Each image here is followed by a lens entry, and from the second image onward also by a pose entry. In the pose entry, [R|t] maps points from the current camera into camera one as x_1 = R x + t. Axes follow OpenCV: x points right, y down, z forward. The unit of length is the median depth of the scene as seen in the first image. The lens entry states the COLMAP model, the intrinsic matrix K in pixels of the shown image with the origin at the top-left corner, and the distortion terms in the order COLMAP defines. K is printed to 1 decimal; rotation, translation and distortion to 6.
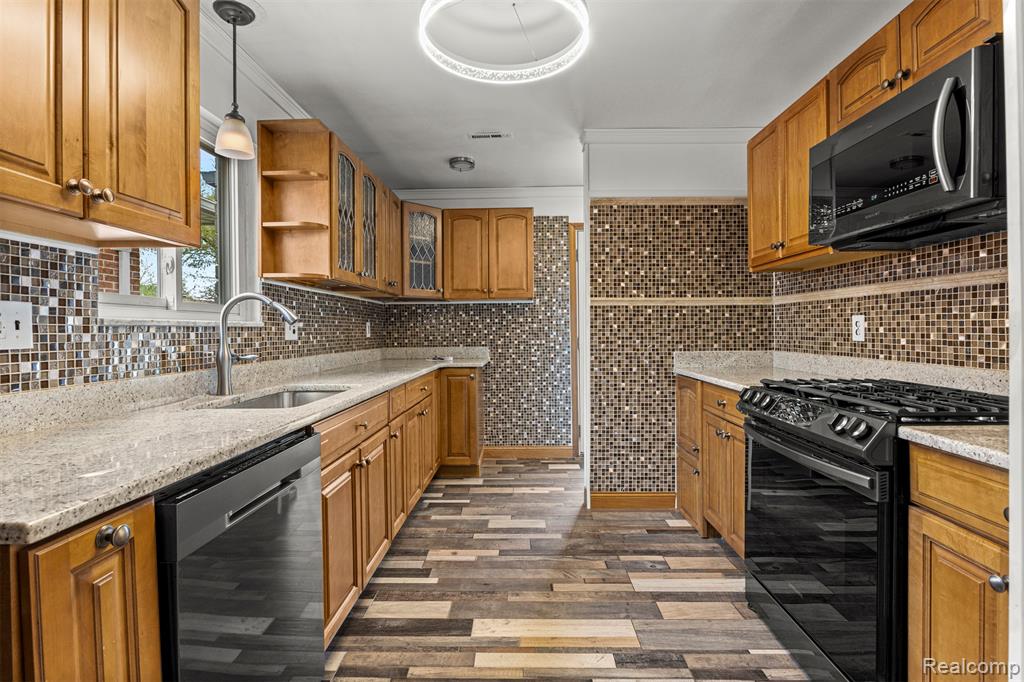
lens RADIAL K [[472.6, 0, 513.5], [0, 472.6, 330.2], [0, 0, 1]] dist [-0.011106, 0.004815]
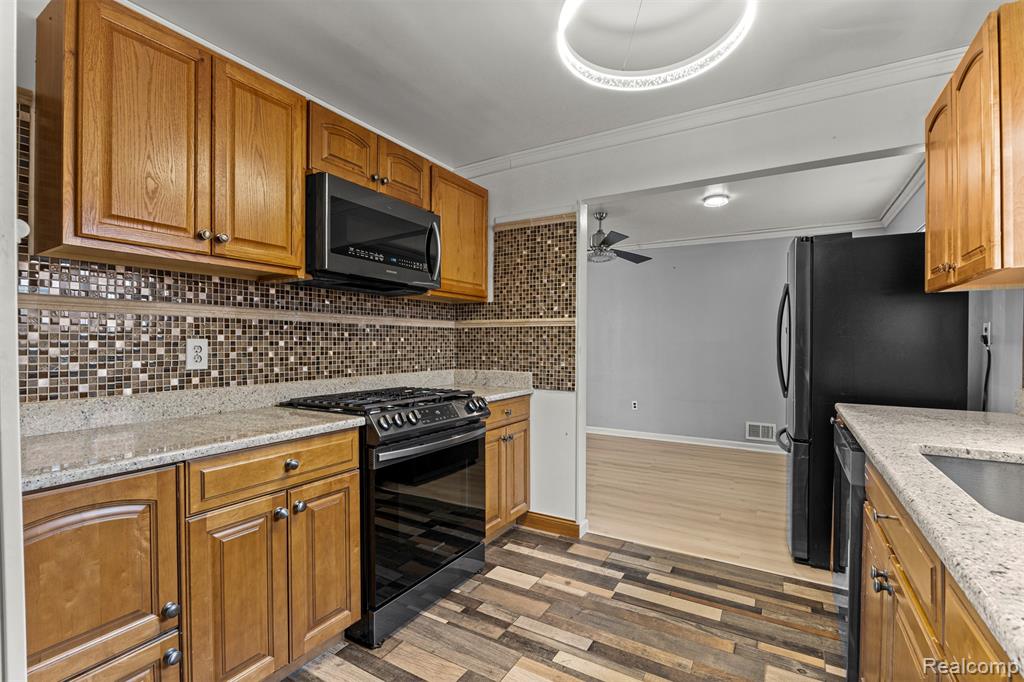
lens RADIAL K [[469.8, 0, 517.1], [0, 469.8, 343.9], [0, 0, 1]] dist [0.001654, -0.001071]
pose [[-0.876456, 0.014888, 0.481253, -0.170517], [0.015279, 0.999878, -0.003107, -0.010896], [-0.481240, 0.004630, -0.876576, 1.407326]]
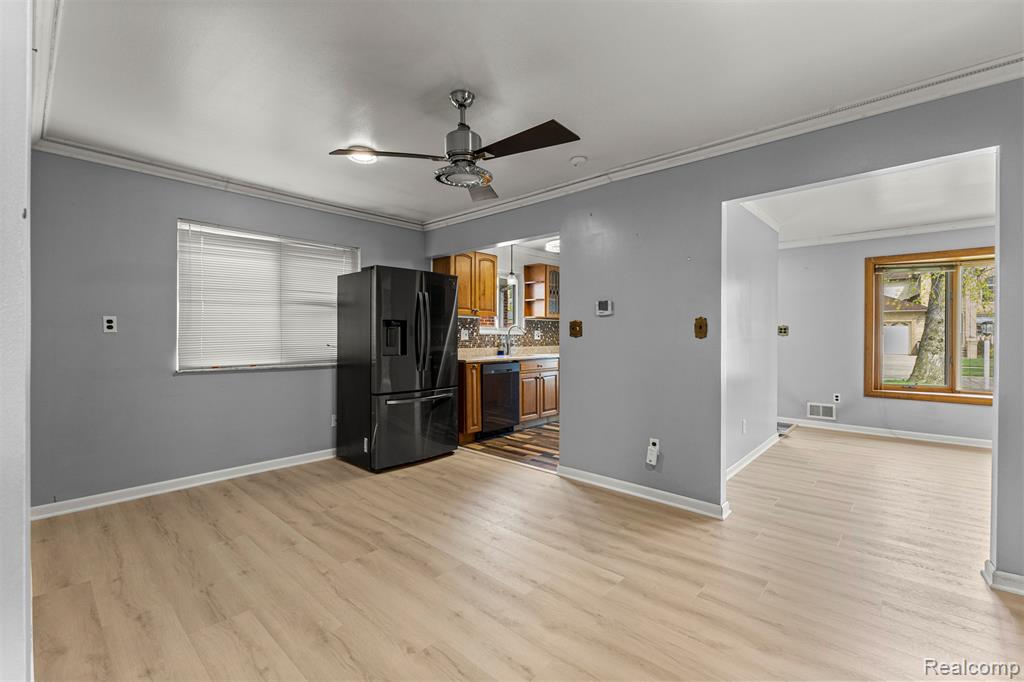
lens RADIAL K [[443.5, 0, 516.7], [0, 443.5, 341.1], [0, 0, 1]] dist [0.002282, 0.003001]
pose [[0.756718, 0.022894, -0.653340, 1.223390], [-0.011592, 0.999699, 0.021605, -0.026037], [0.653638, -0.008775, 0.756756, -1.117457]]
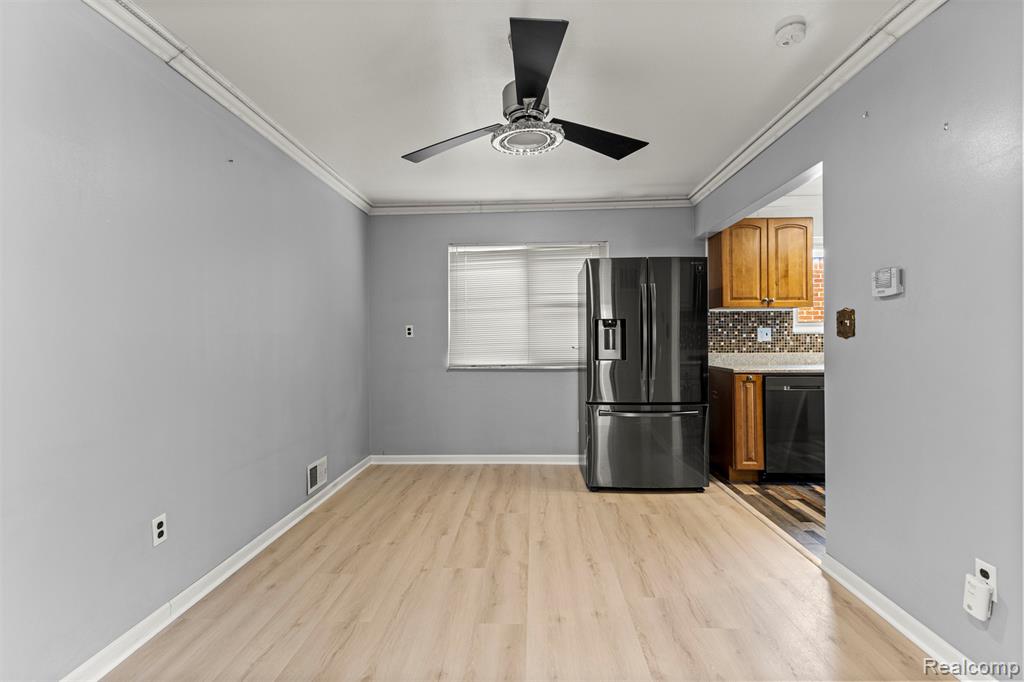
lens RADIAL K [[469.8, 0, 512.3], [0, 469.8, 343.1], [0, 0, 1]] dist [0.001654, -0.001071]
pose [[-0.025441, 0.027416, -0.999300, 1.323415], [0.011529, 0.999565, 0.027130, -0.031663], [0.999610, -0.010831, -0.025746, -0.441384]]
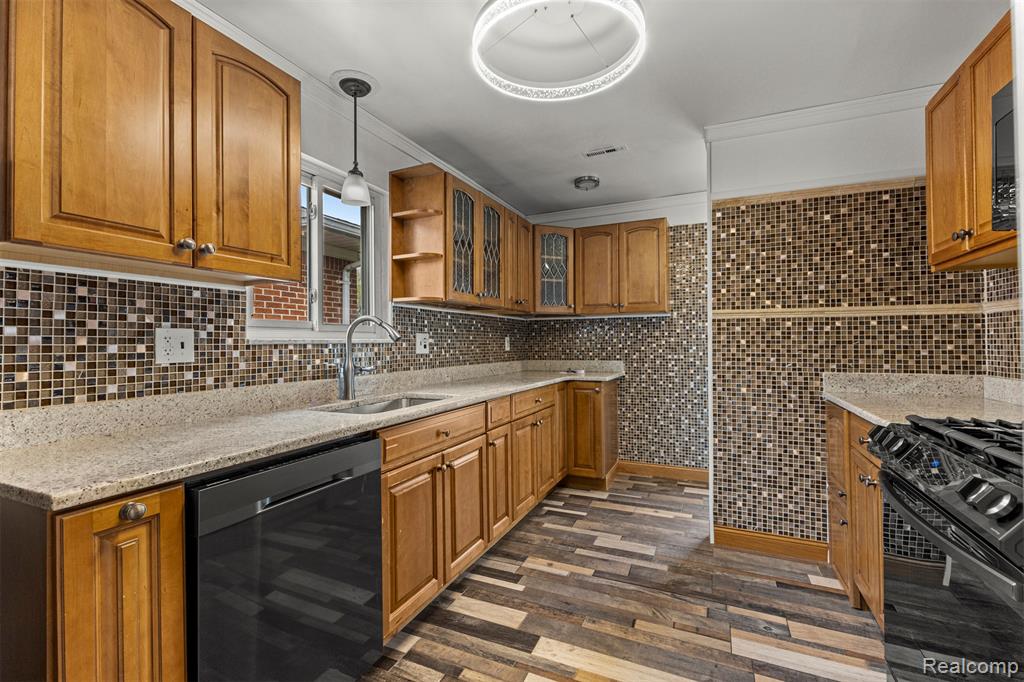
lens RADIAL K [[443.5, 0, 516.3], [0, 443.5, 336.2], [0, 0, 1]] dist [0.002282, 0.003001]
pose [[0.919782, -0.003614, -0.392413, 0.192923], [-0.000858, 0.999937, -0.011221, -0.011663], [0.392429, 0.010657, 0.919721, 0.084140]]
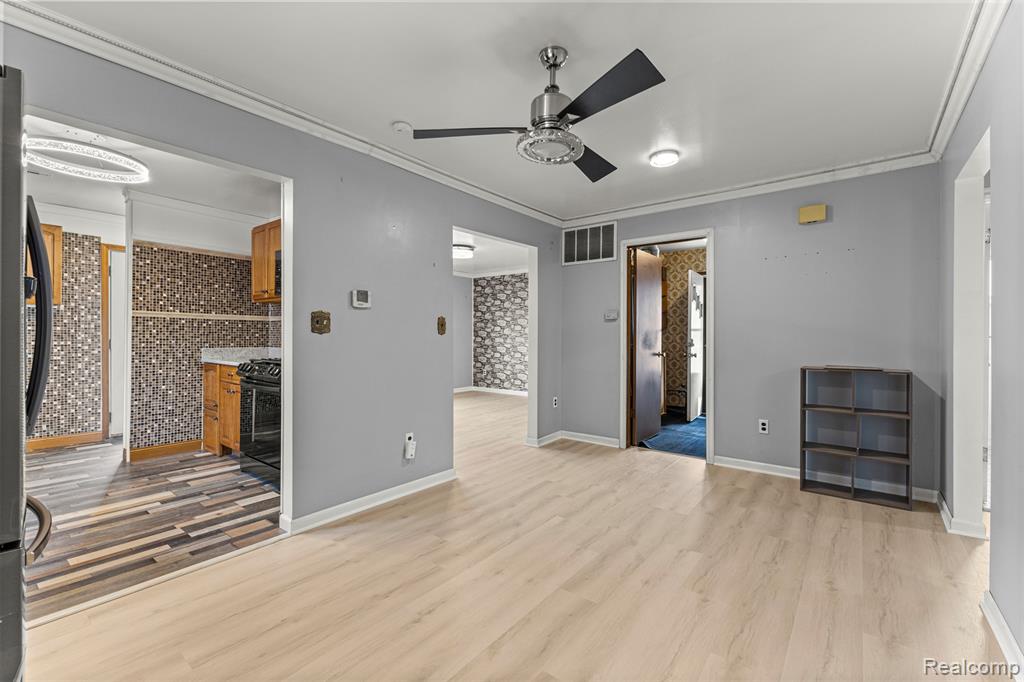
lens RADIAL K [[443.5, 0, 514.2], [0, 443.5, 335.8], [0, 0, 1]] dist [0.002282, 0.003001]
pose [[0.598698, 0.010700, 0.800903, -0.277989], [-0.012431, 0.999914, -0.004066, -0.003487], [-0.800878, -0.007522, 0.598780, -0.899857]]
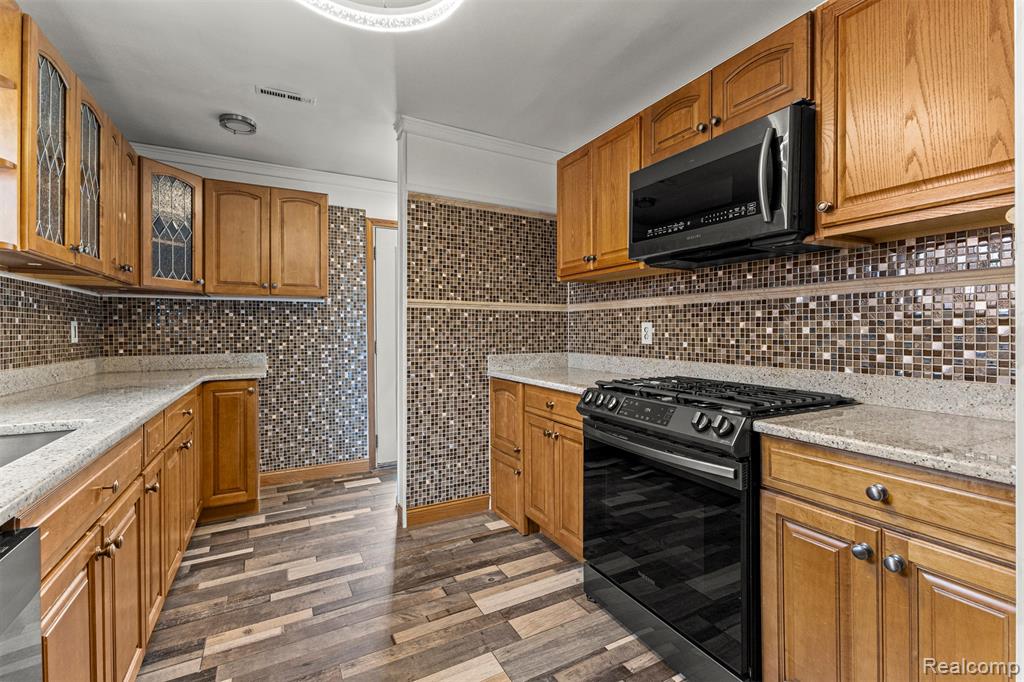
lens RADIAL K [[443.5, 0, 508.6], [0, 443.5, 331.1], [0, 0, 1]] dist [0.002282, 0.003001]
pose [[0.870095, 0.005170, 0.492857, -0.120334], [-0.003916, 0.999986, -0.003577, -0.004072], [-0.492869, 0.001183, 0.870103, 0.186593]]
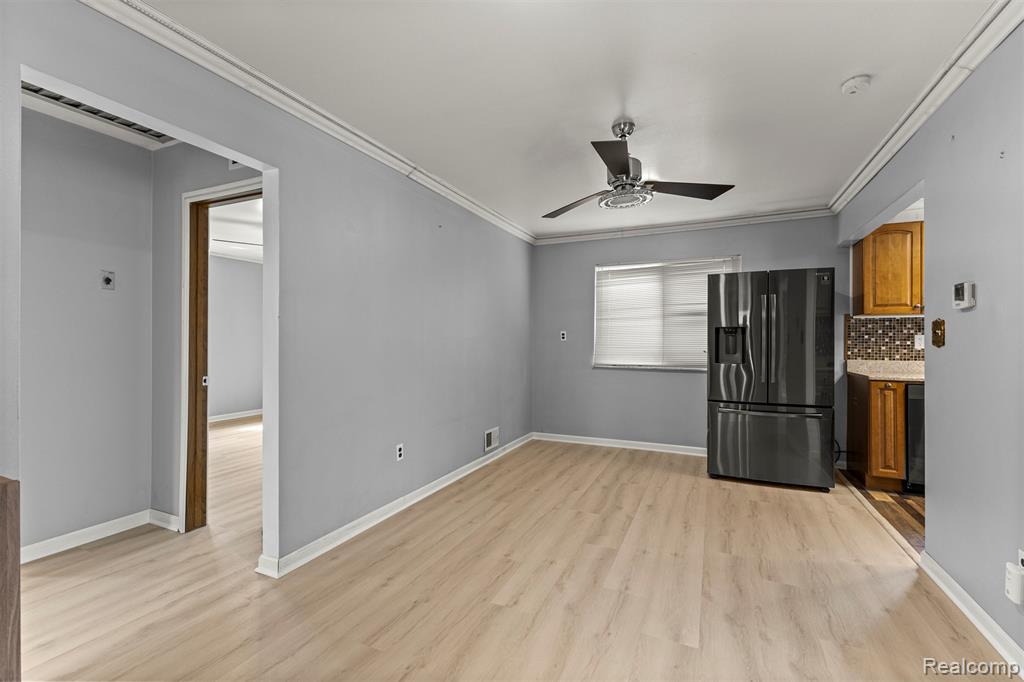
lens RADIAL K [[443.5, 0, 509.4], [0, 443.5, 343.0], [0, 0, 1]] dist [0.002282, 0.003001]
pose [[-0.404171, 0.019172, -0.914482, 1.603068], [0.006331, 0.999815, 0.018162, -0.040092], [0.914661, 0.001551, -0.404218, -0.246158]]
